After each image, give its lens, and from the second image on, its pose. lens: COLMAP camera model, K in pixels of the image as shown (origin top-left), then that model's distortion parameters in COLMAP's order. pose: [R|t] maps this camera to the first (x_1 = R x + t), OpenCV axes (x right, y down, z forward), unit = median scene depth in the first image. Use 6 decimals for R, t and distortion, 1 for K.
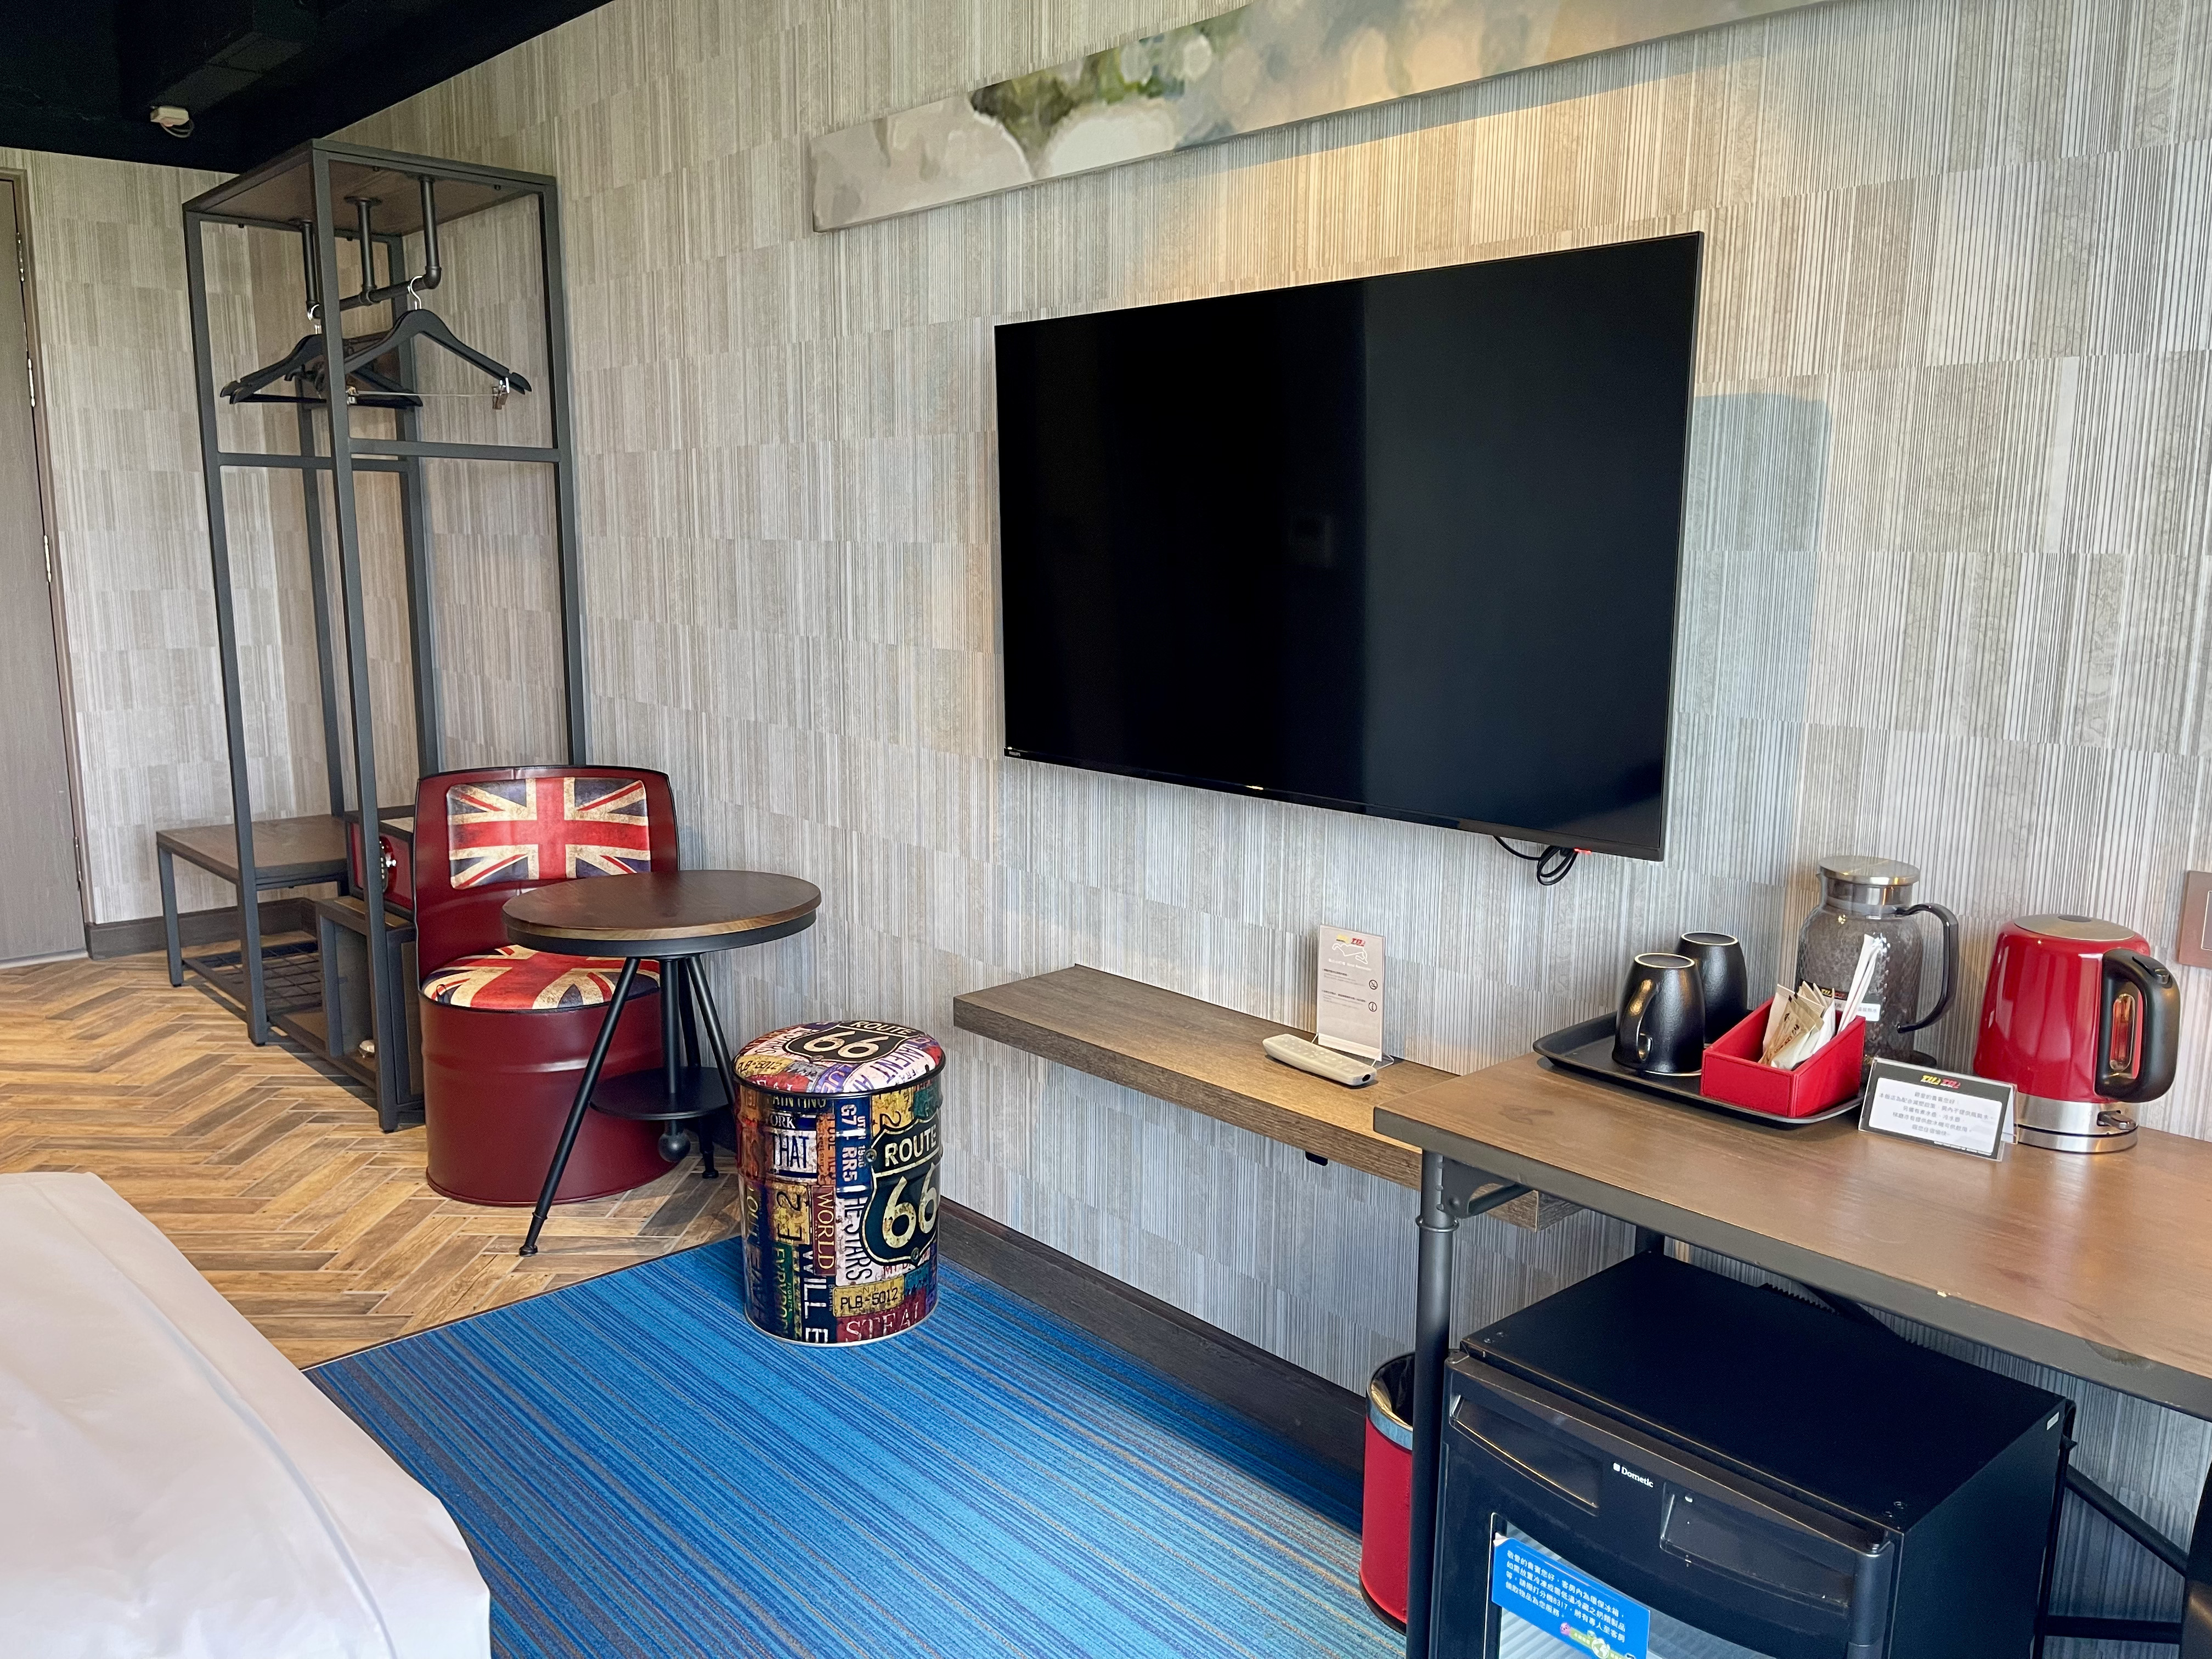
lens RADIAL K [[1708.3, 0, 1106.0], [0, 1708.3, 829.5], [0, 0, 1]] dist [0.052704, -0.065908]
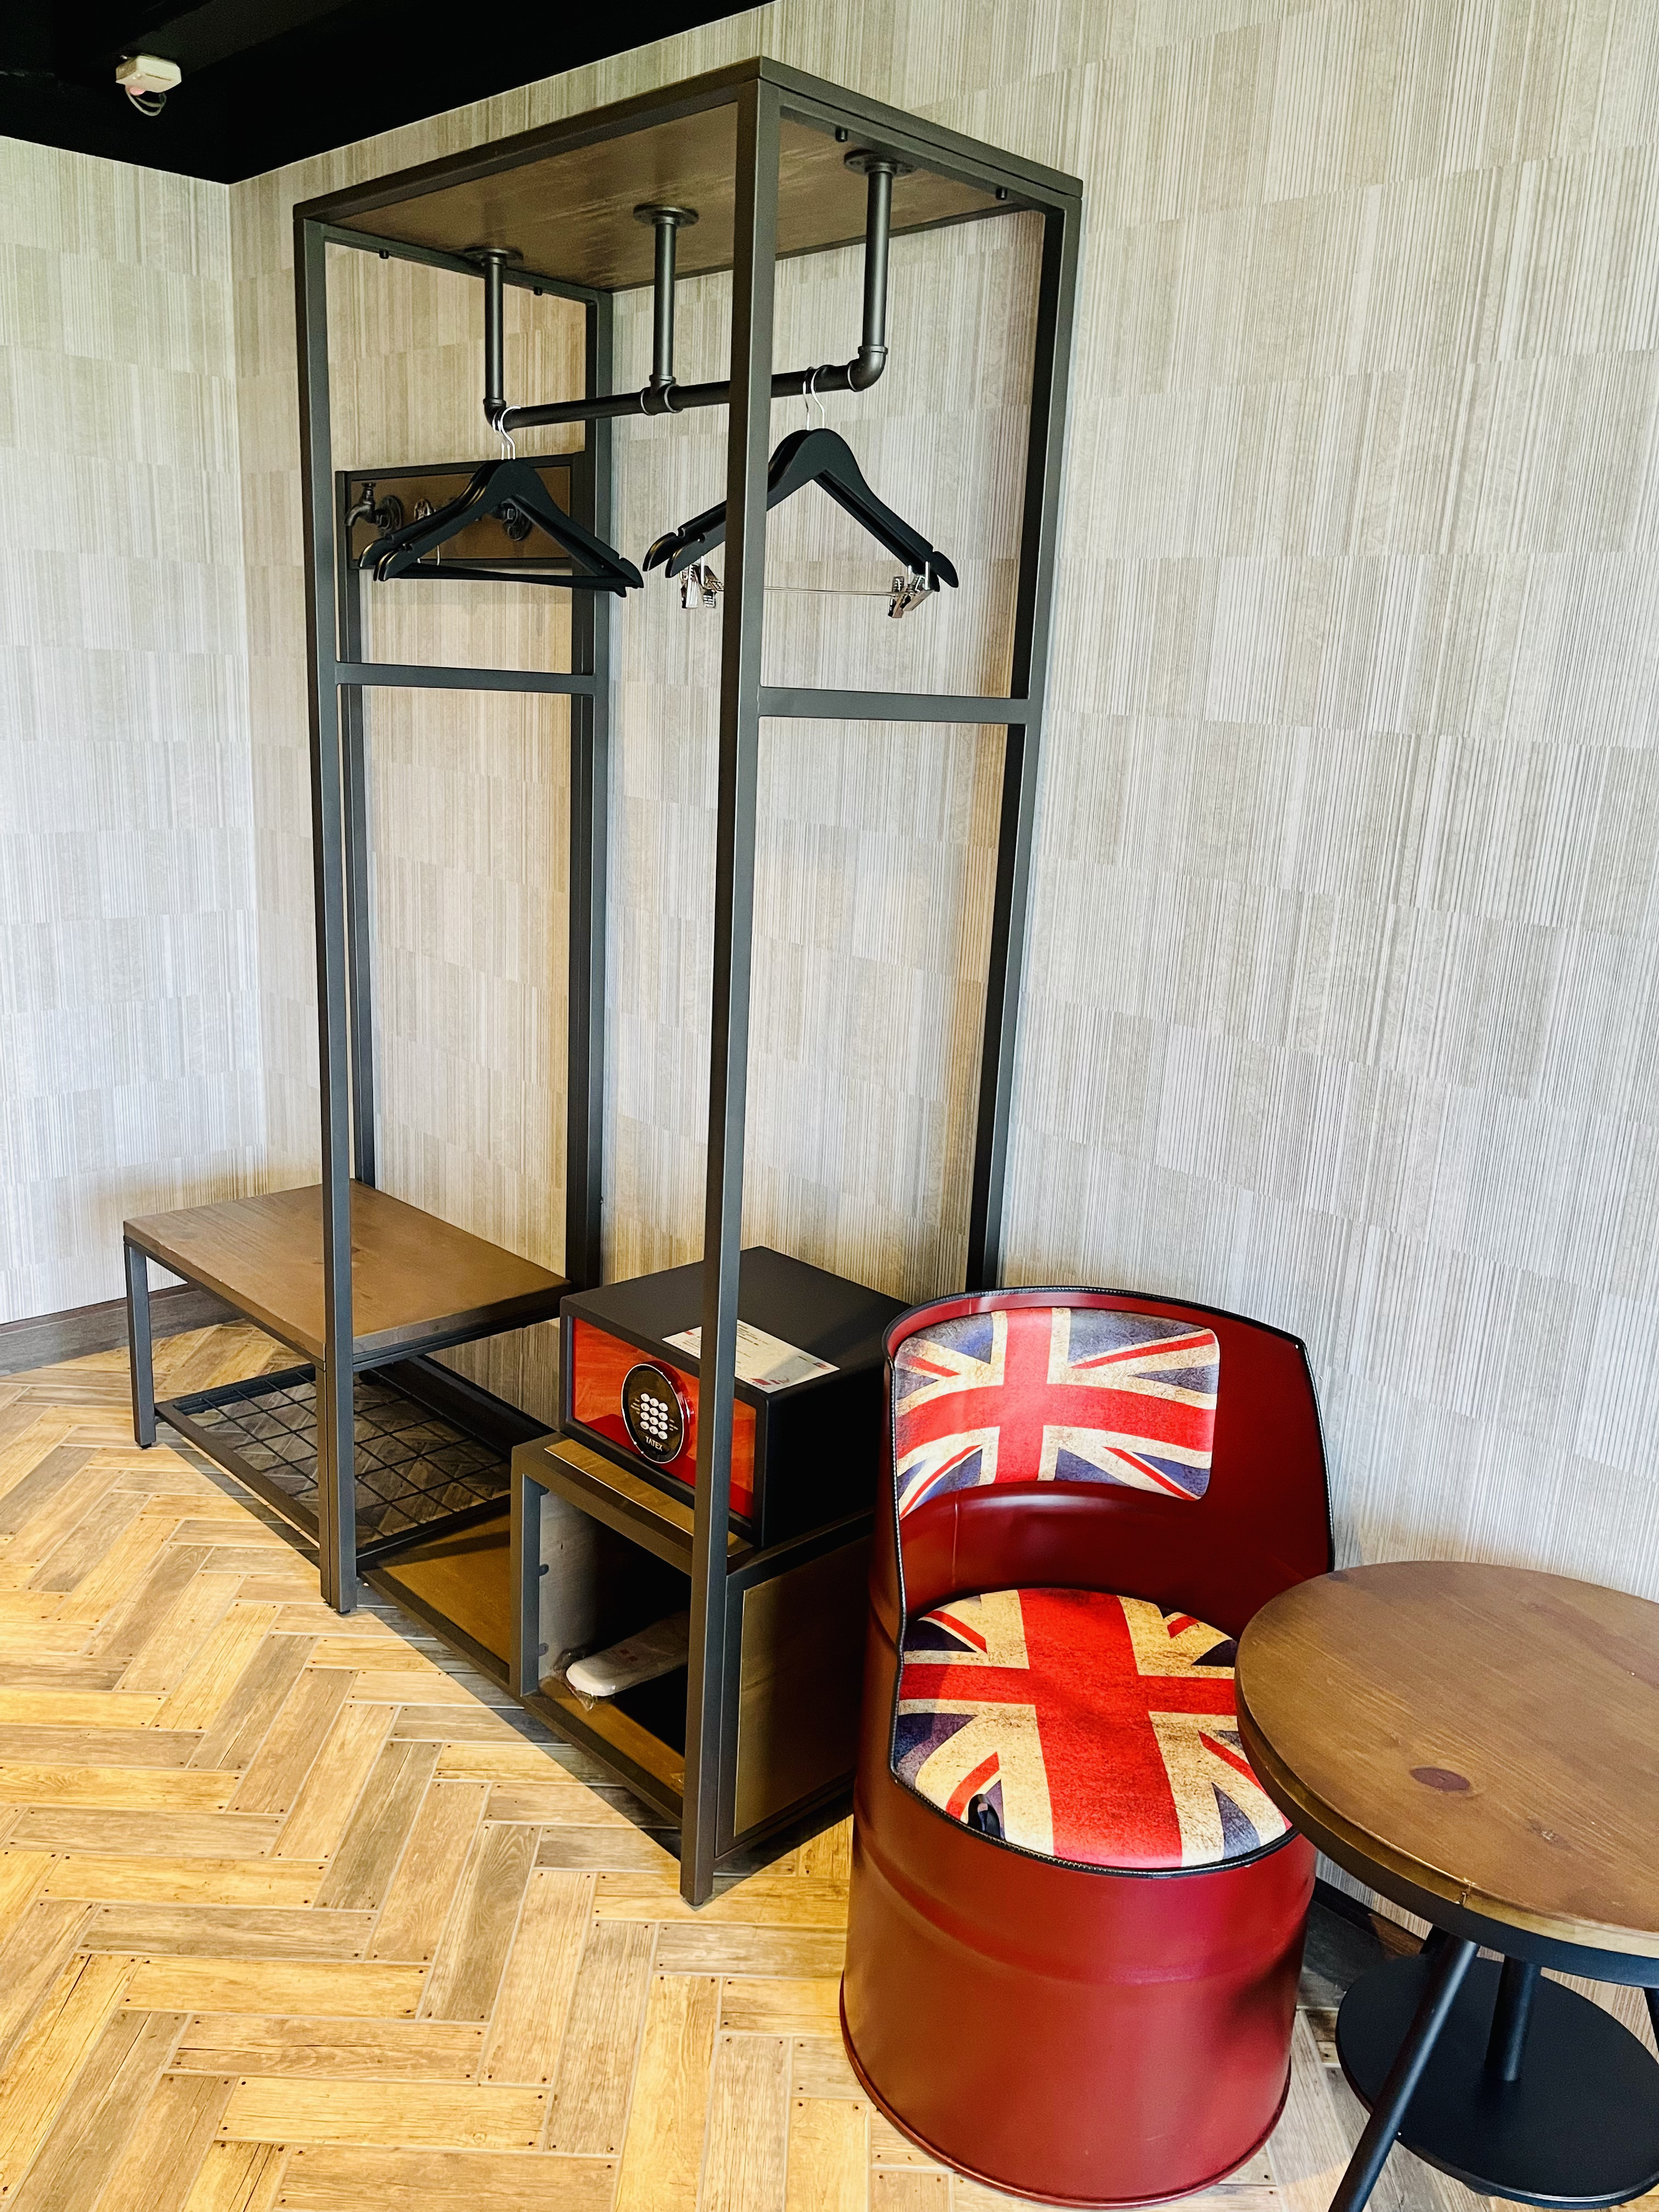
lens RADIAL K [[1708.3, 0, 829.8], [0, 1708.3, 1122.2], [0, 0, 1]] dist [0.052704, -0.065908]
pose [[0.998387, 0.040602, 0.039673, -0.388069], [-0.043681, 0.995827, 0.080123, -0.123856], [-0.036254, -0.081727, 0.995995, 0.431536]]
